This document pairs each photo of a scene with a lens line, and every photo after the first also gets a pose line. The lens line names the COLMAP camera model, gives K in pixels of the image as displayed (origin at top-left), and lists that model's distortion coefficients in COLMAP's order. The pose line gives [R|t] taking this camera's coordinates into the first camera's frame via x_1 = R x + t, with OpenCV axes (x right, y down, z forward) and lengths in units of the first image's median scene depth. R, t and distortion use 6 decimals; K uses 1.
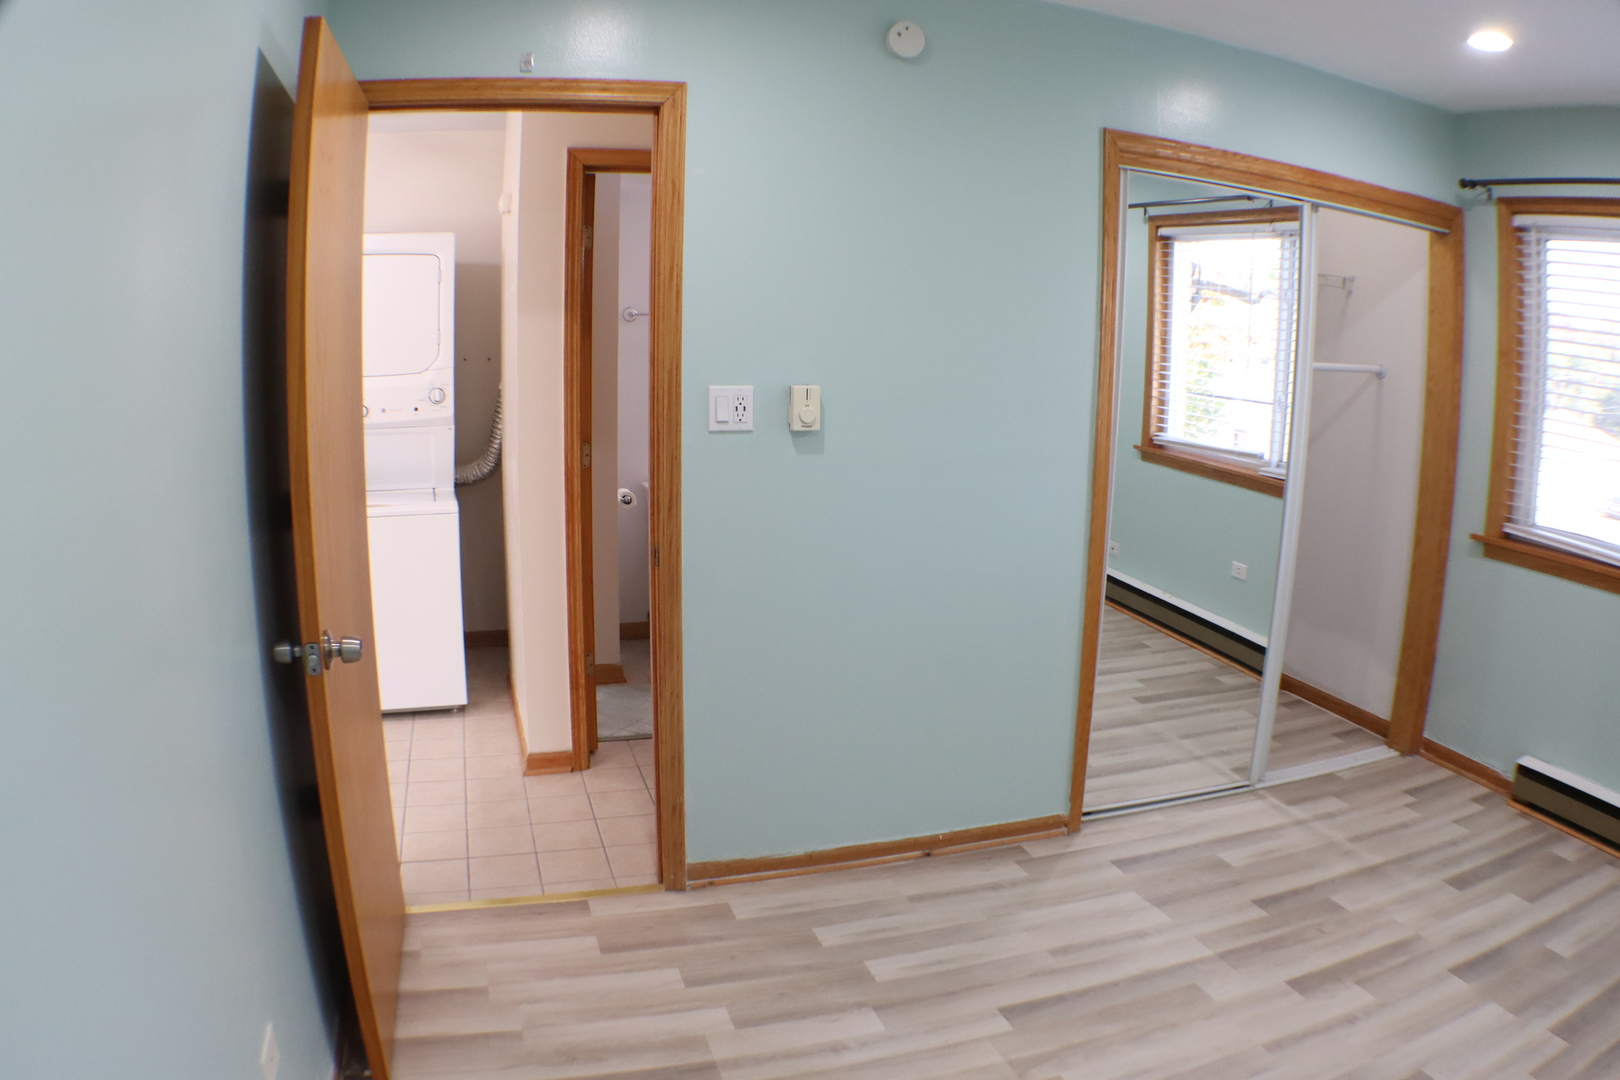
lens RADIAL K [[1091.1, 0, 812.5], [0, 1091.1, 561.0], [0, 0, 1]] dist [-0.280291, 0.059408]
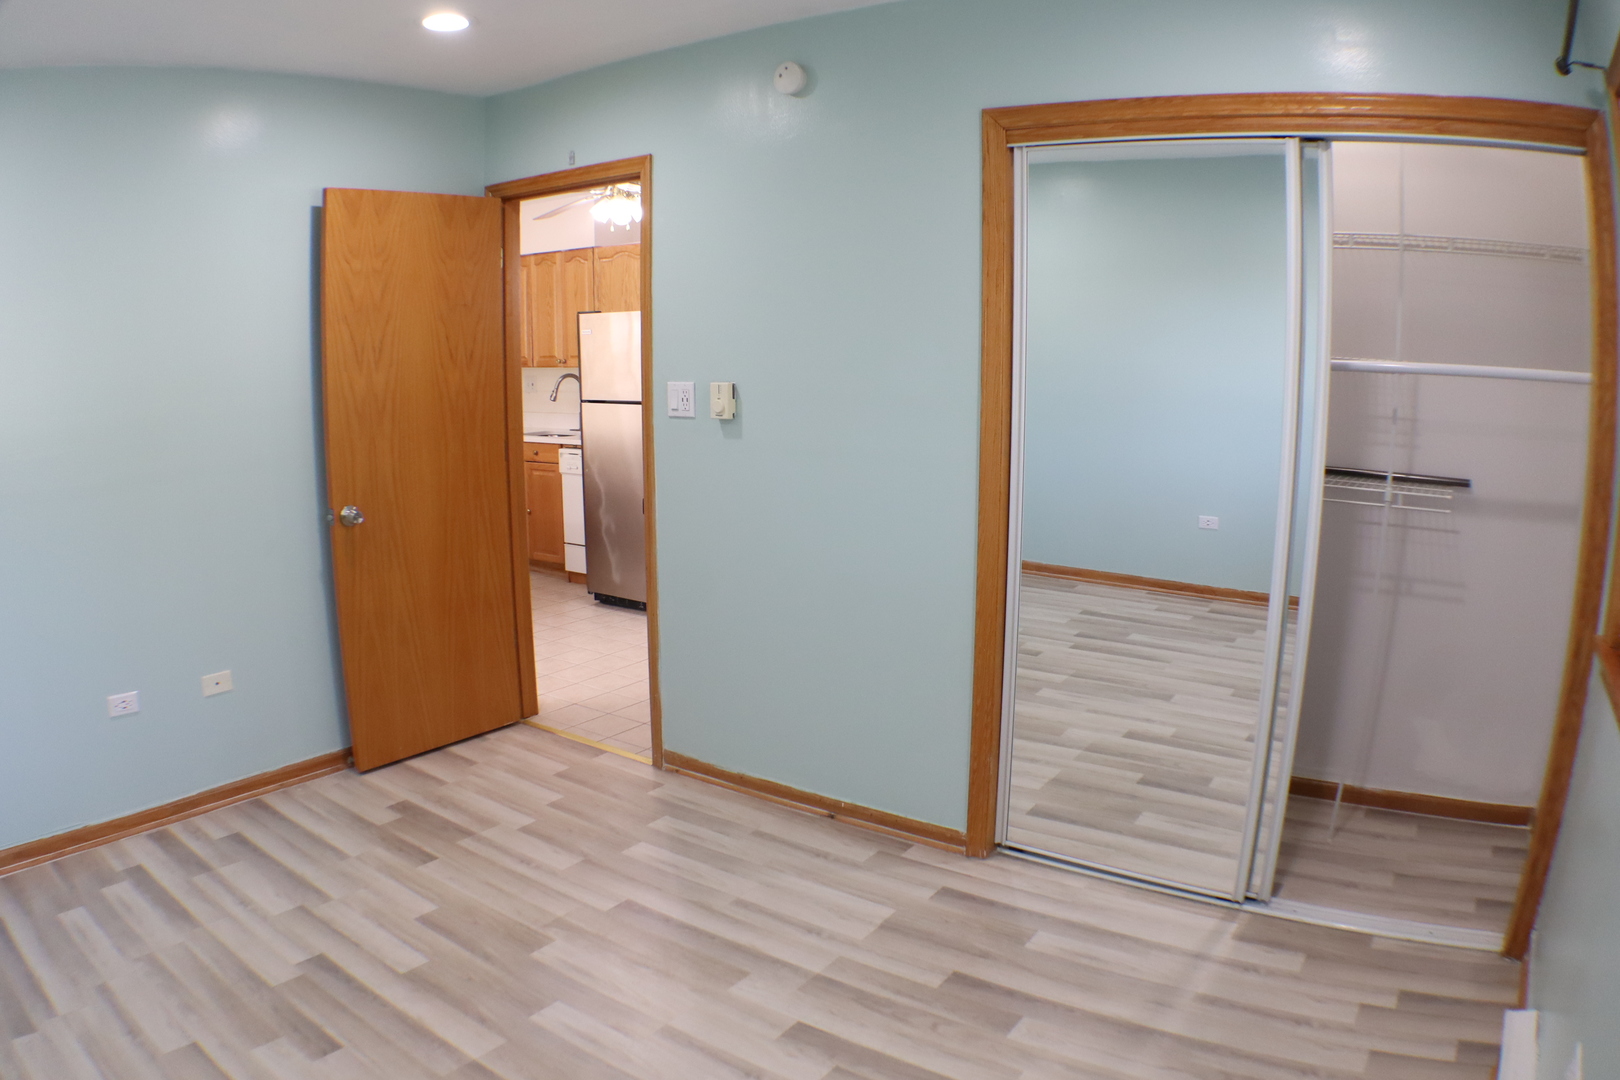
lens RADIAL K [[1099.9, 0, 805.9], [0, 1099.9, 542.4], [0, 0, 1]] dist [-0.283699, 0.059757]
pose [[0.594974, 0.119539, -0.794806, 1.022146], [-0.145442, 0.988566, 0.039806, -0.042348], [0.790476, 0.091914, 0.605557, 0.320672]]
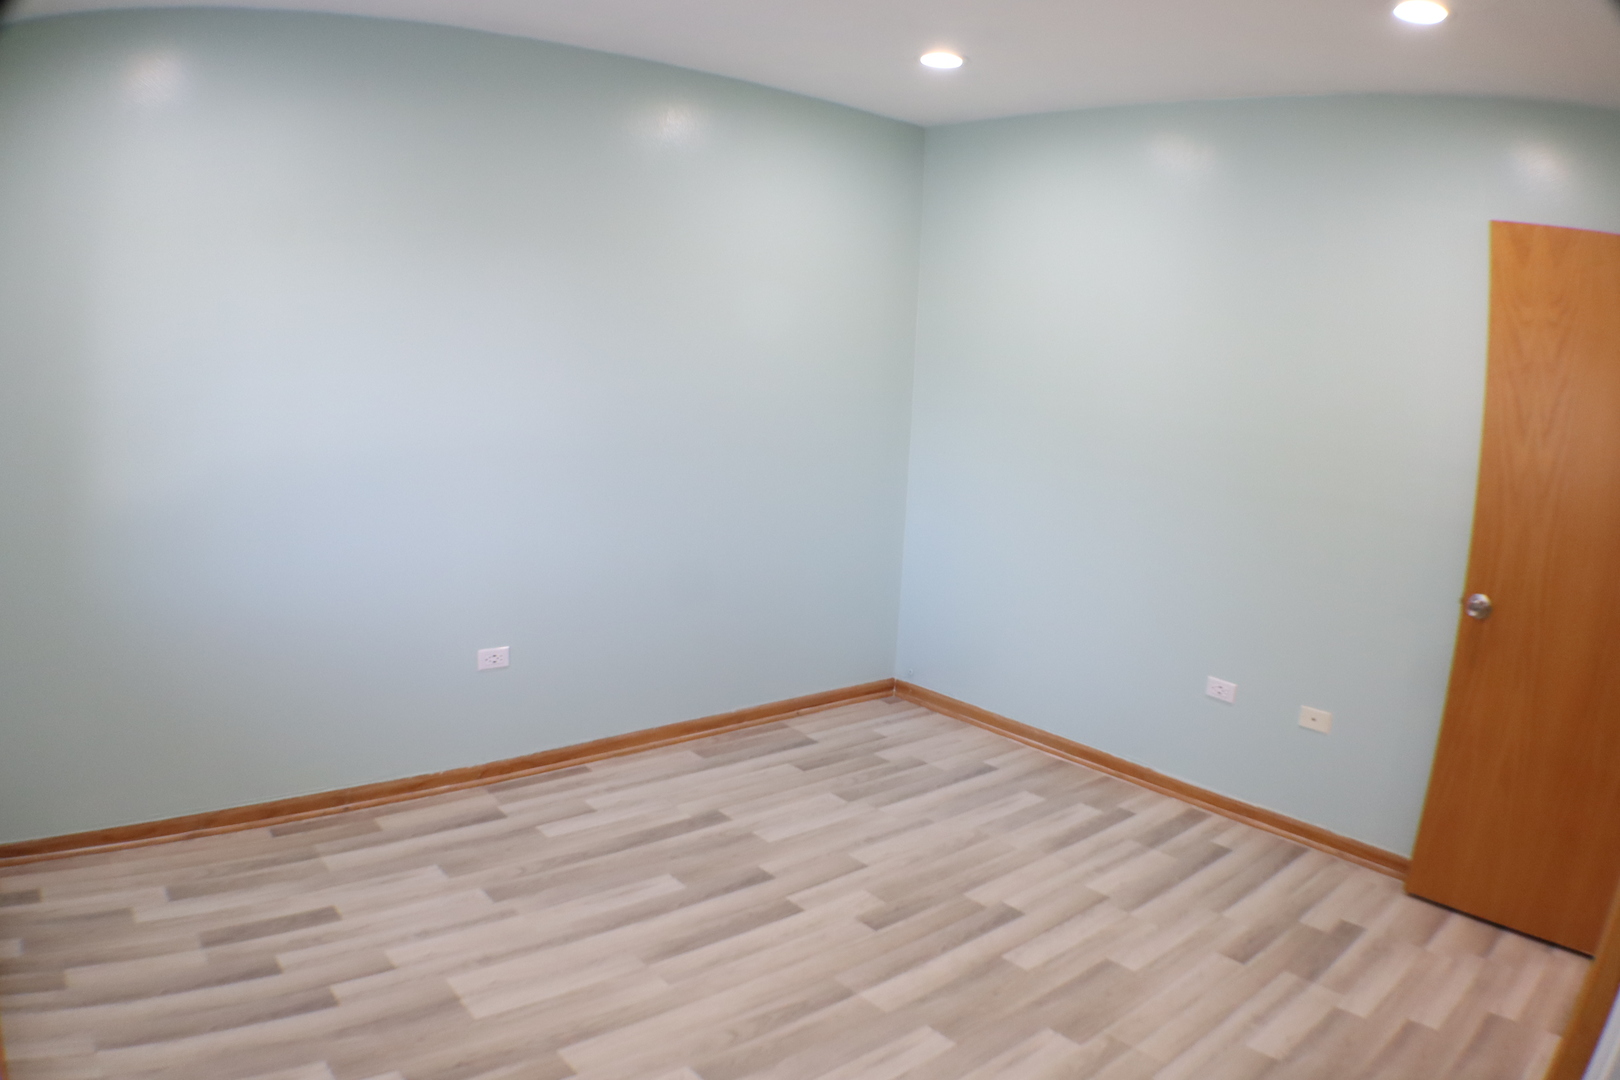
lens RADIAL K [[1091.1, 0, 812.5], [0, 1091.1, 561.0], [0, 0, 1]] dist [-0.280291, 0.059408]
pose [[-0.919772, -0.001400, -0.392451, 0.699234], [-0.156466, 0.918390, 0.363427, -0.231425], [0.359915, 0.395675, -0.844928, 1.191140]]
